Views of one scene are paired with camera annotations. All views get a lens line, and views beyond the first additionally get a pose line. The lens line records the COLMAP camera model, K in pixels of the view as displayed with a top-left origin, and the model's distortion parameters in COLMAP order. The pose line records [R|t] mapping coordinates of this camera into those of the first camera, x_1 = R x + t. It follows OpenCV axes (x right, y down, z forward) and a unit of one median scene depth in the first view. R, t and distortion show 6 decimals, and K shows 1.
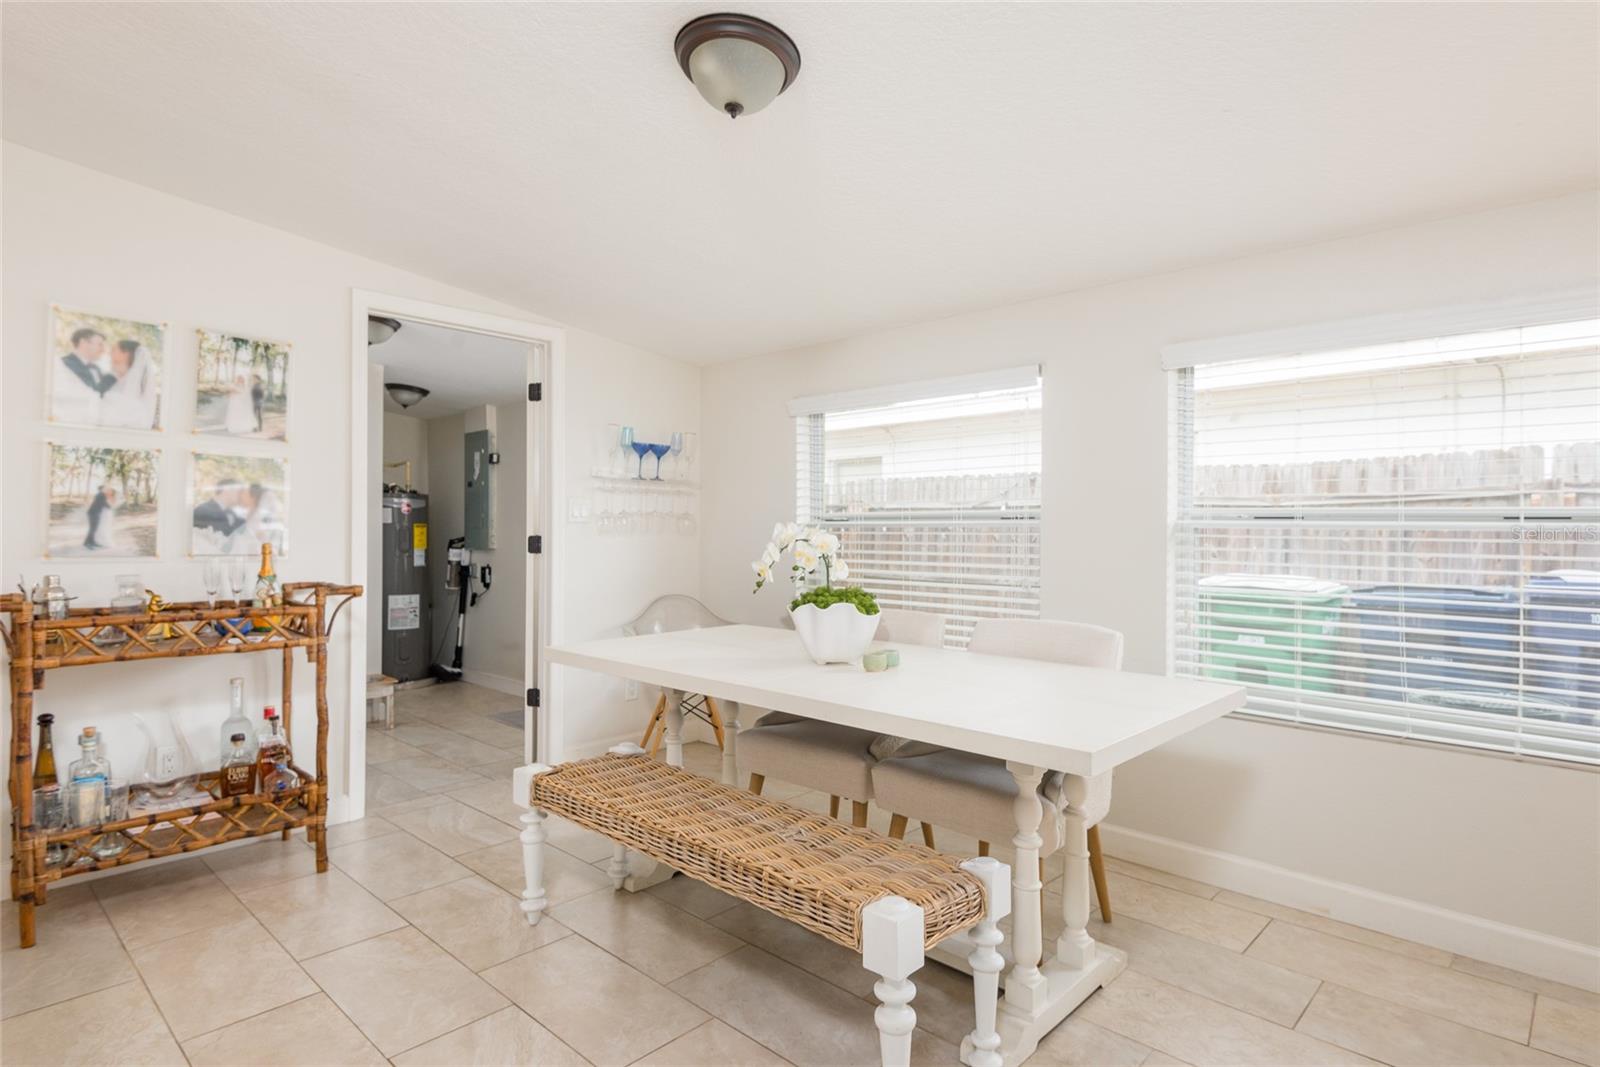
lens RADIAL K [[851.2, 0, 800.9], [0, 851.2, 530.3], [0, 0, 1]] dist [0.018561, 0.000175]
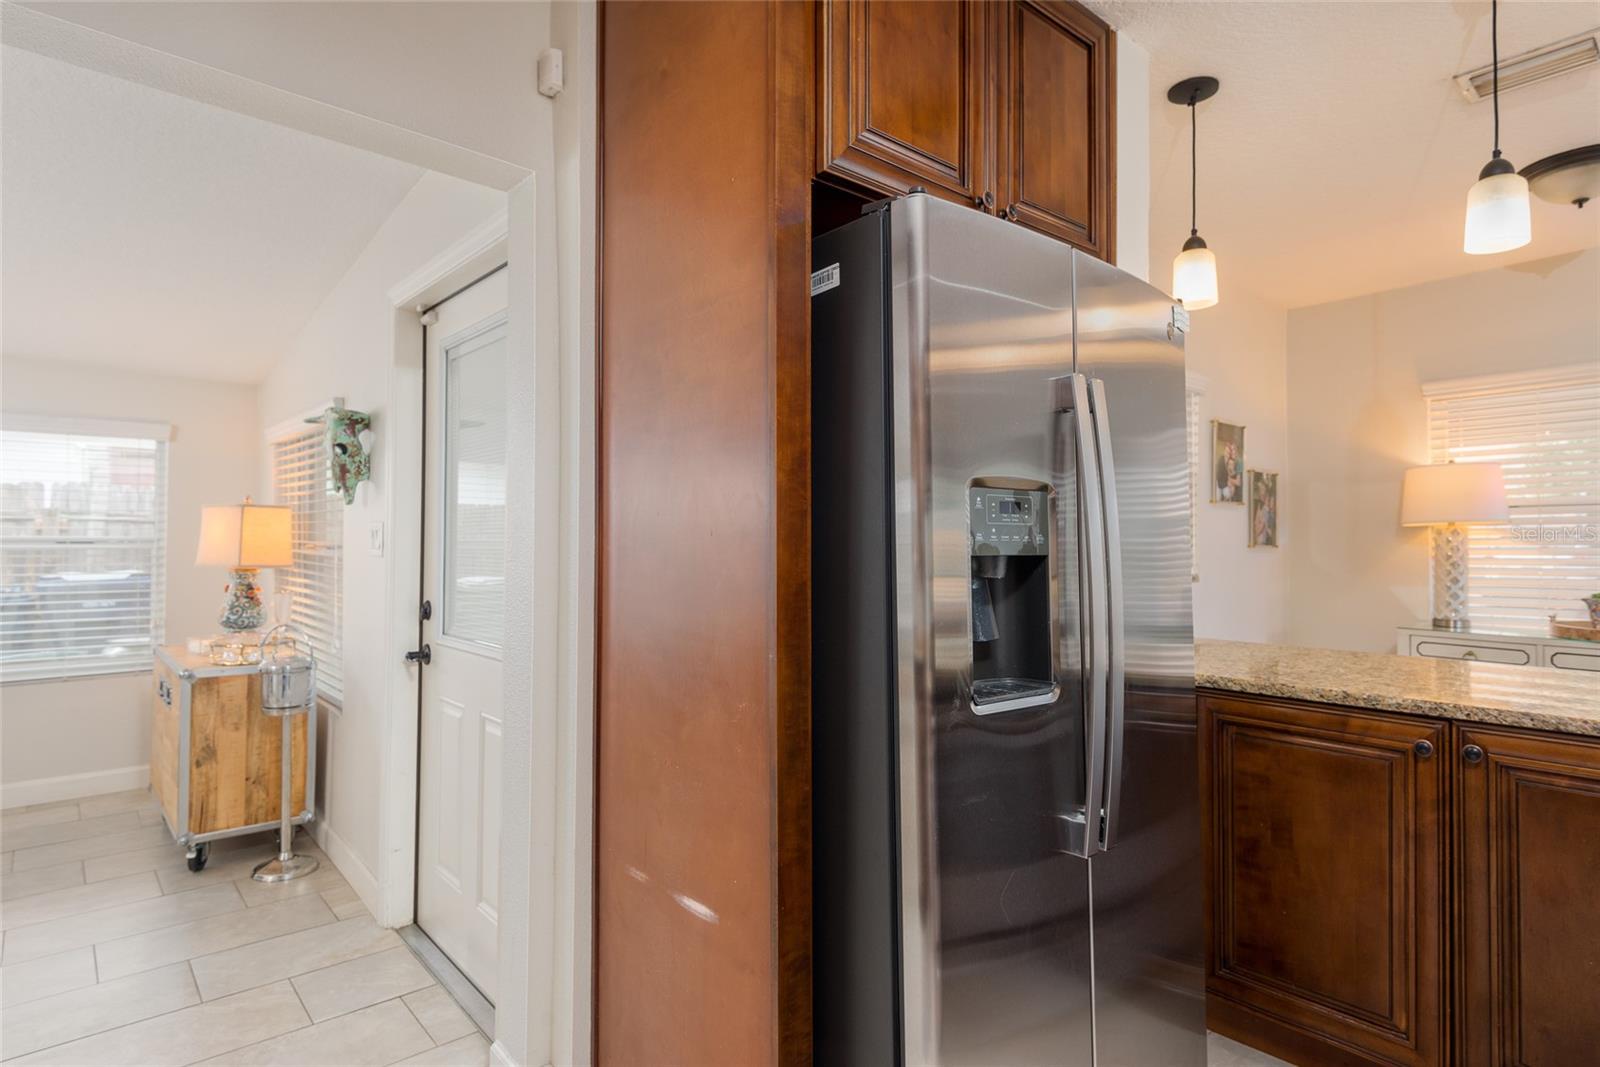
lens RADIAL K [[851.2, 0, 797.9], [0, 851.2, 530.1], [0, 0, 1]] dist [0.018561, 0.000175]
pose [[0.103253, 0.003639, 0.994648, -0.369079], [0.005658, 0.999975, -0.004246, -0.011968], [-0.994639, 0.006066, 0.103230, -0.319930]]
